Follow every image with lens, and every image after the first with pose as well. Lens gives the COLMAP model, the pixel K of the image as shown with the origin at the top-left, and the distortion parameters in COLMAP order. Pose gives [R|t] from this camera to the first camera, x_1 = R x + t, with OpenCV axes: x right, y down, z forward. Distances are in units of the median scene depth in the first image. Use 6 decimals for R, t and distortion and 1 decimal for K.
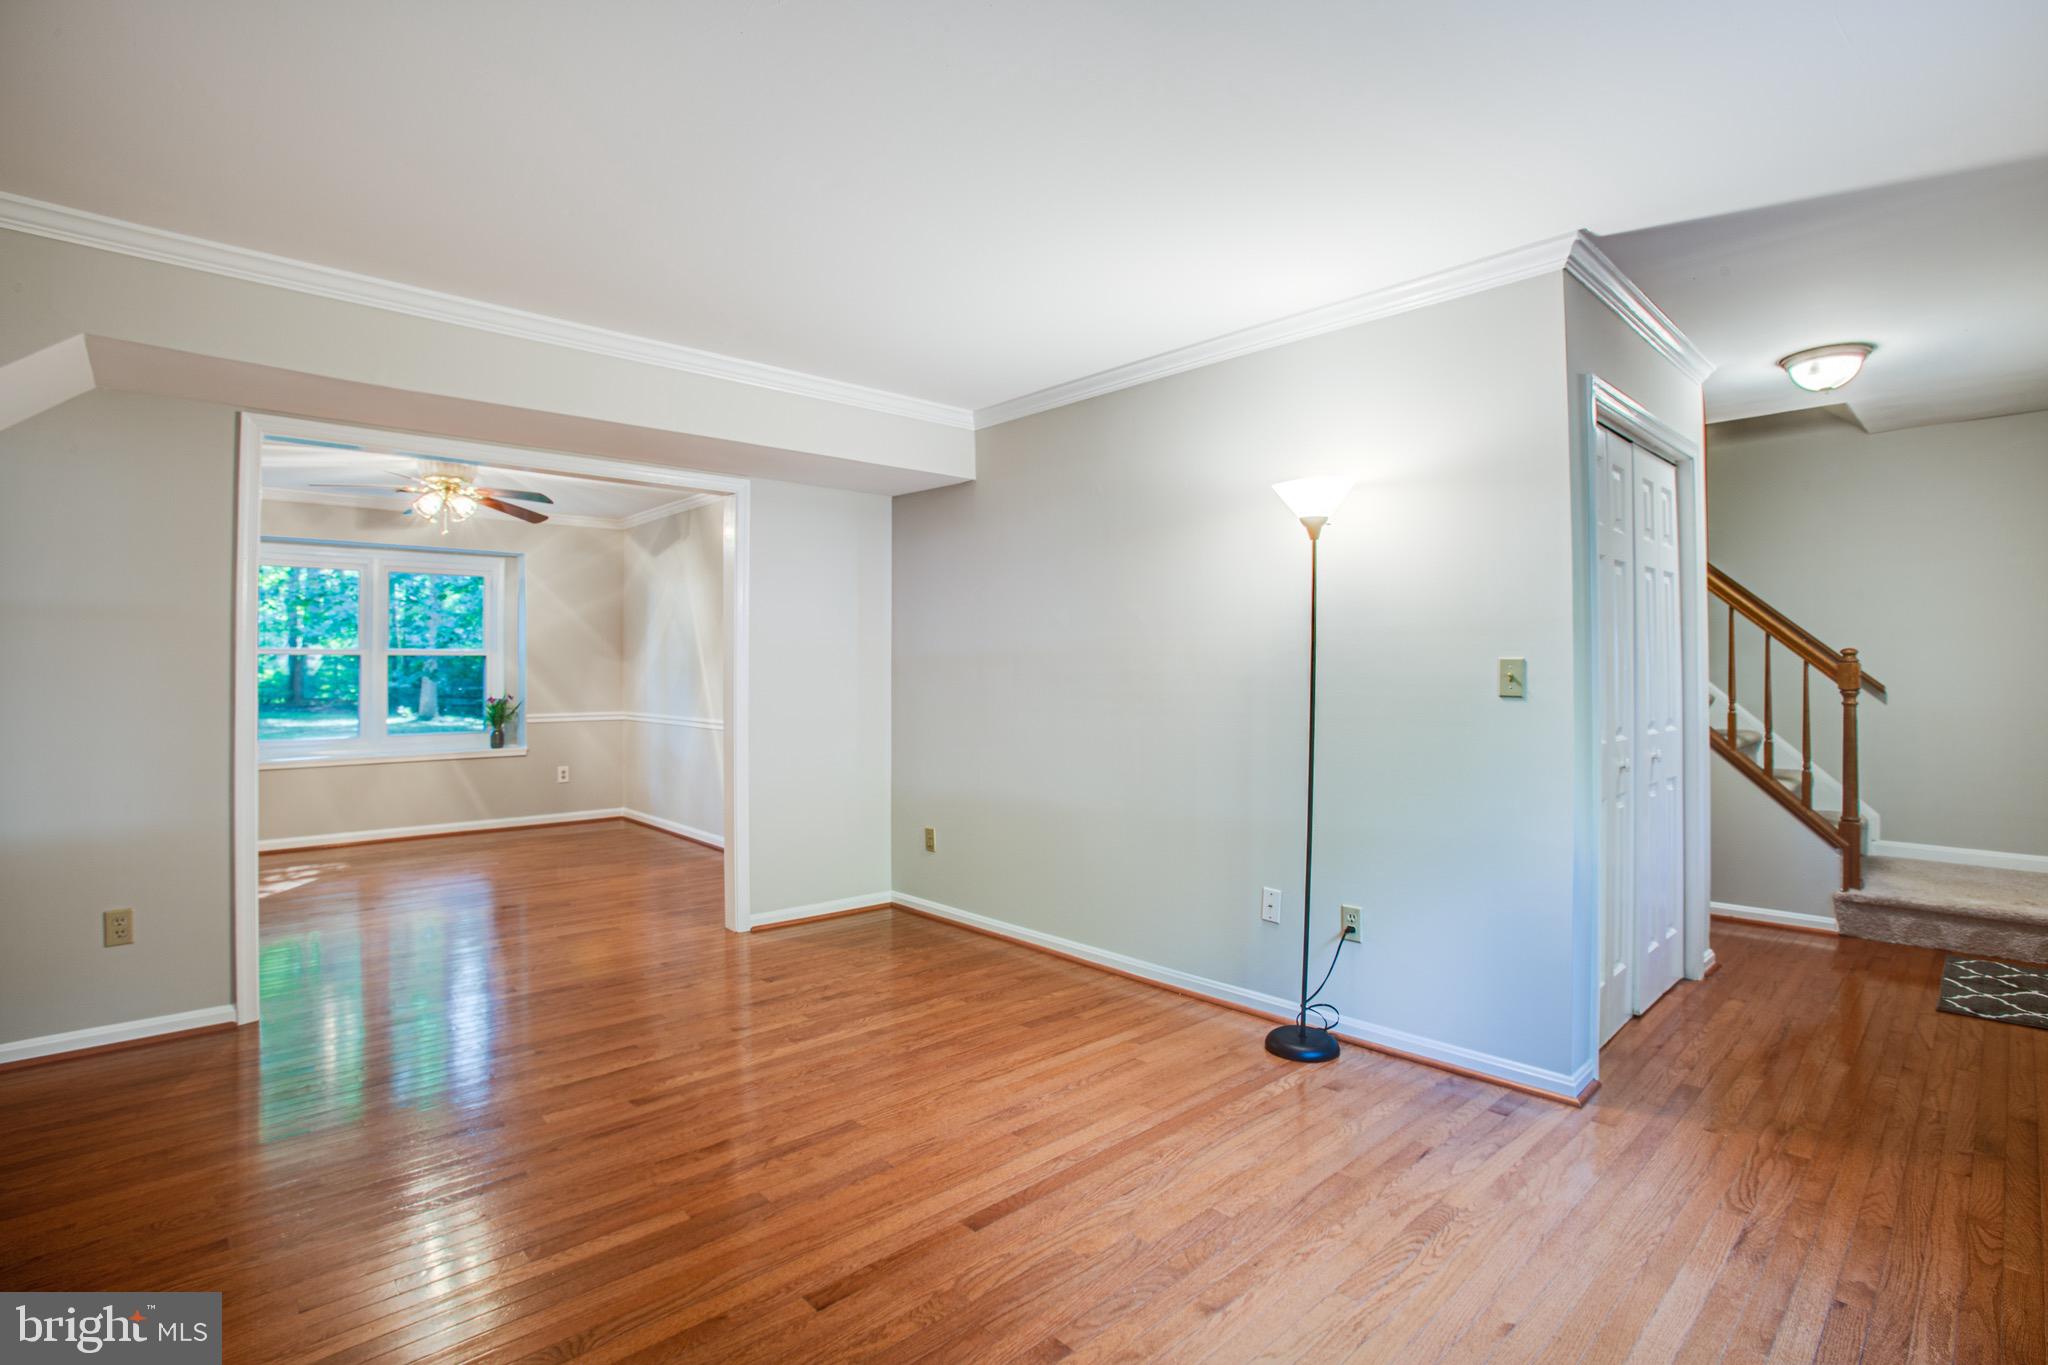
lens RADIAL K [[972.3, 0, 1009.2], [0, 972.3, 665.3], [0, 0, 1]] dist [-0.042440, 0.006279]
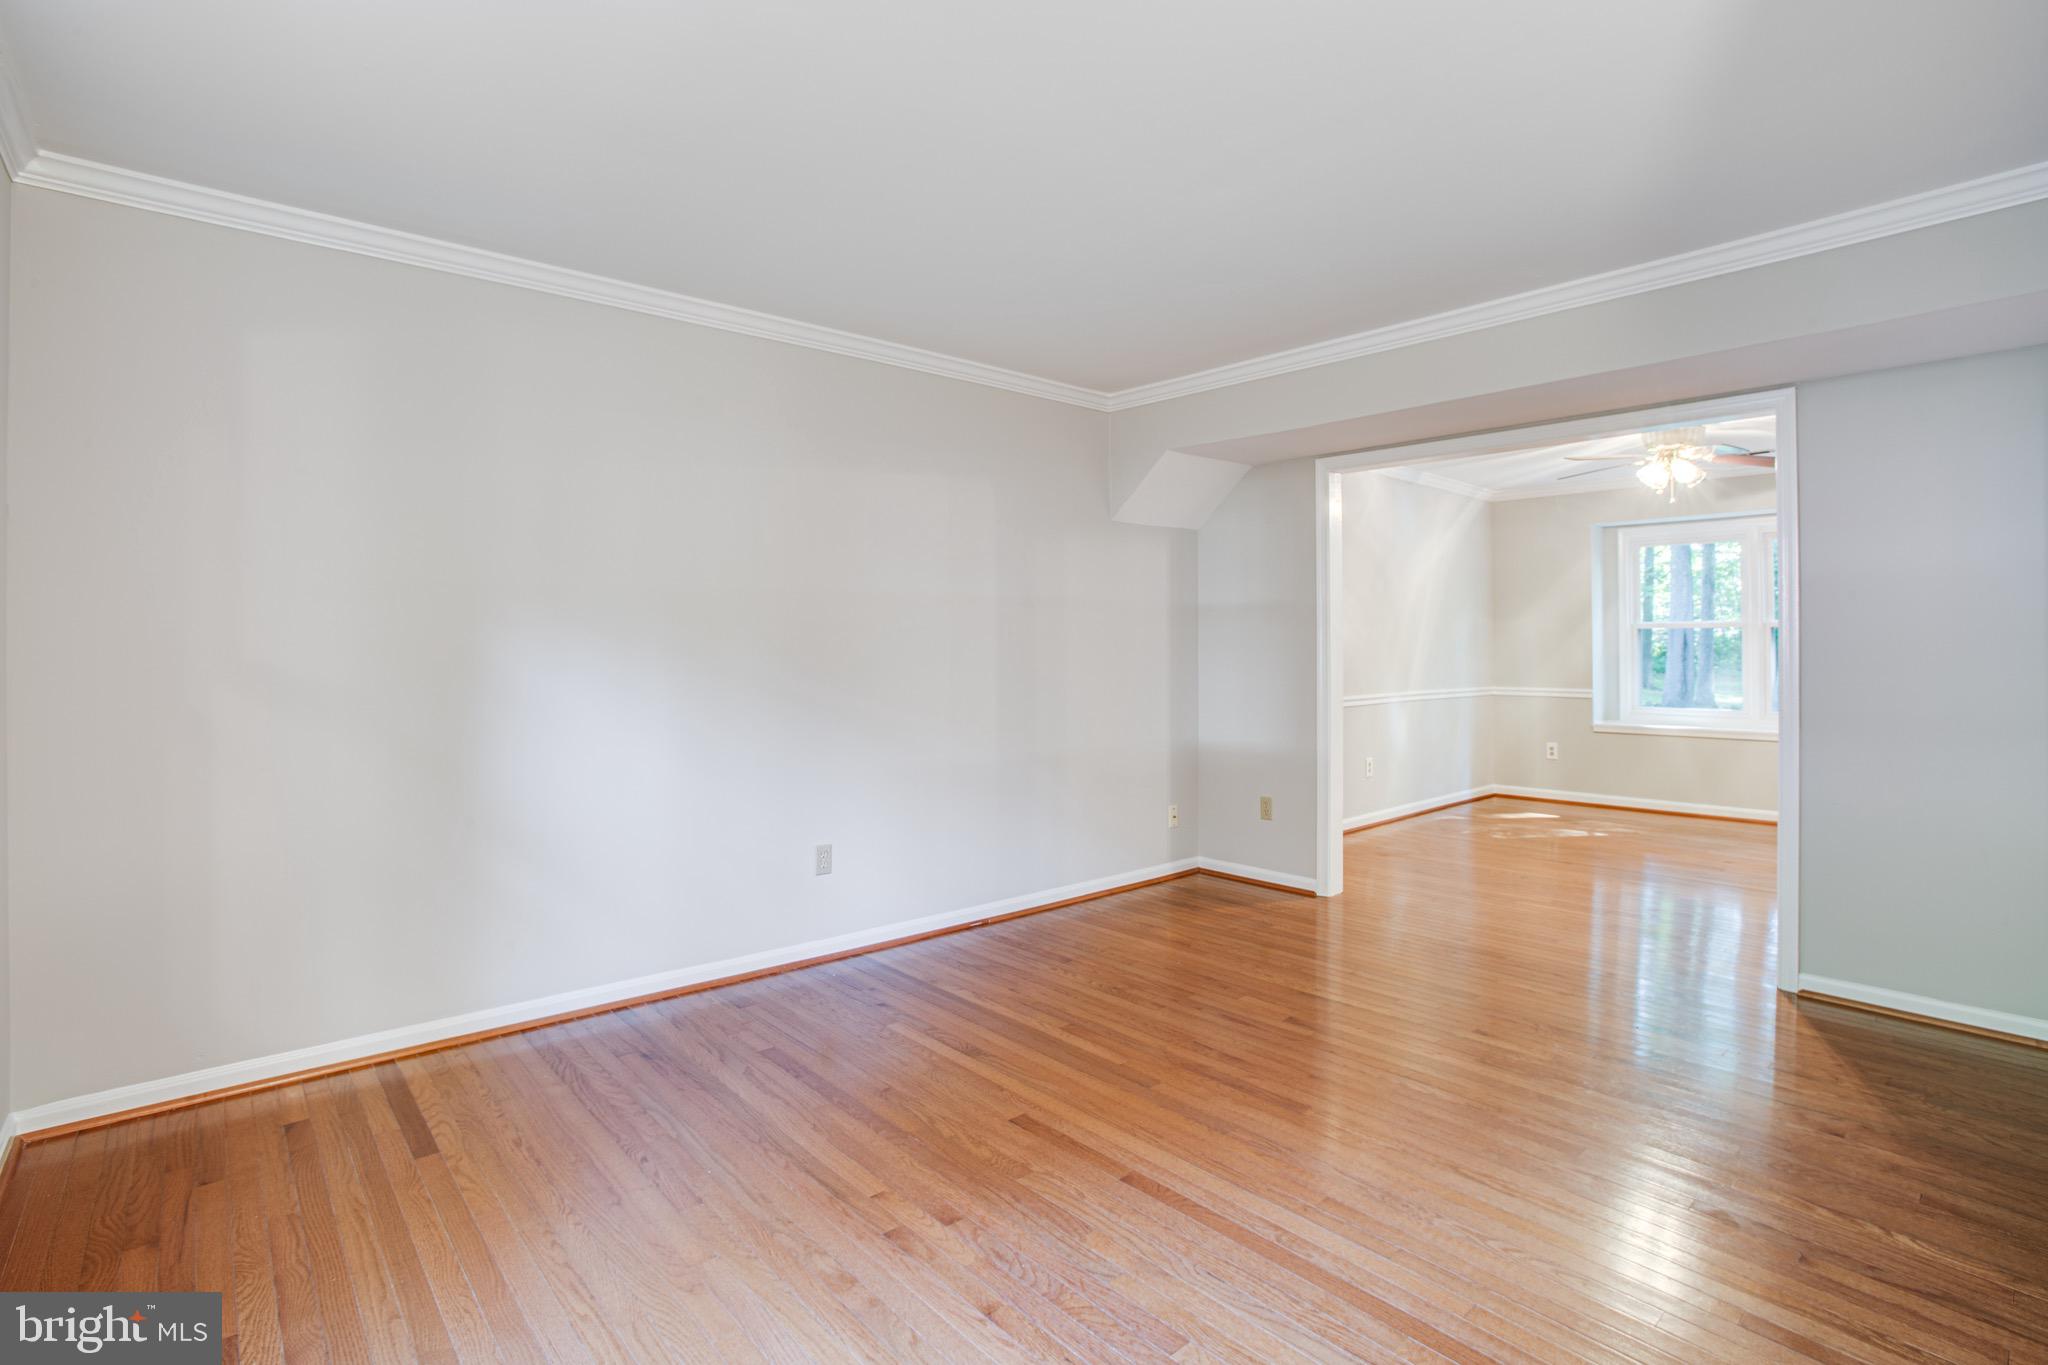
lens RADIAL K [[972.3, 0, 1031.3], [0, 972.3, 667.4], [0, 0, 1]] dist [-0.042440, 0.006279]
pose [[0.001980, 0.023600, -0.999720, 0.906358], [0.005826, 0.999704, 0.023611, 0.003429], [0.999981, -0.005871, 0.001842, 0.817357]]
